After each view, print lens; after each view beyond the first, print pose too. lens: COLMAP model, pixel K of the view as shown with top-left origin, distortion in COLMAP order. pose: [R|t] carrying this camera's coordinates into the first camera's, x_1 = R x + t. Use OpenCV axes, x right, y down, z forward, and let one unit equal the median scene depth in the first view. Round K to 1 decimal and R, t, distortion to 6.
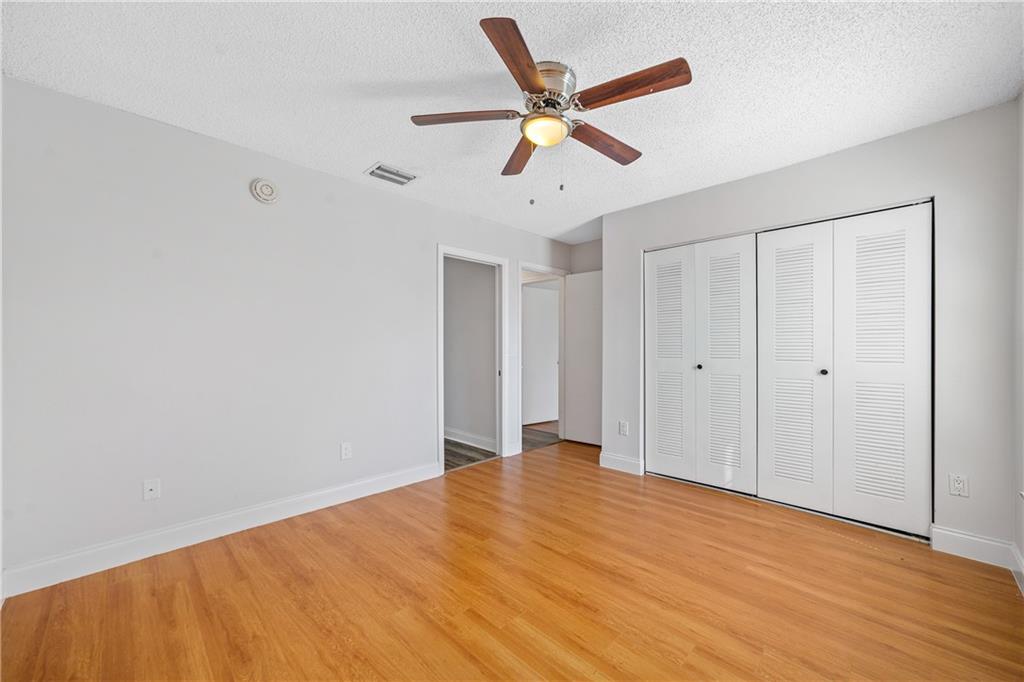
lens RADIAL K [[396.4, 0, 511.3], [0, 396.4, 349.3], [0, 0, 1]] dist [-0.039702, 0.020828]
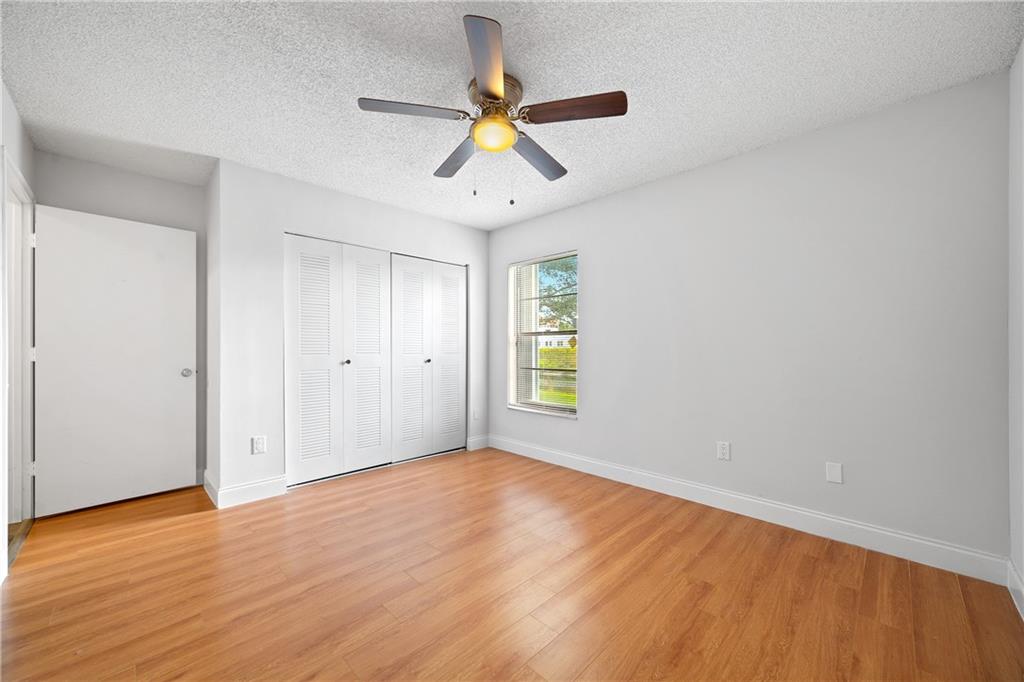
lens RADIAL K [[396.4, 0, 511.3], [0, 396.4, 349.3], [0, 0, 1]] dist [-0.039702, 0.020828]
pose [[-0.016043, -0.007491, 0.999843, -0.799906], [0.000692, 0.999972, 0.007504, 0.003866], [-0.999871, 0.000812, -0.016037, 0.794940]]
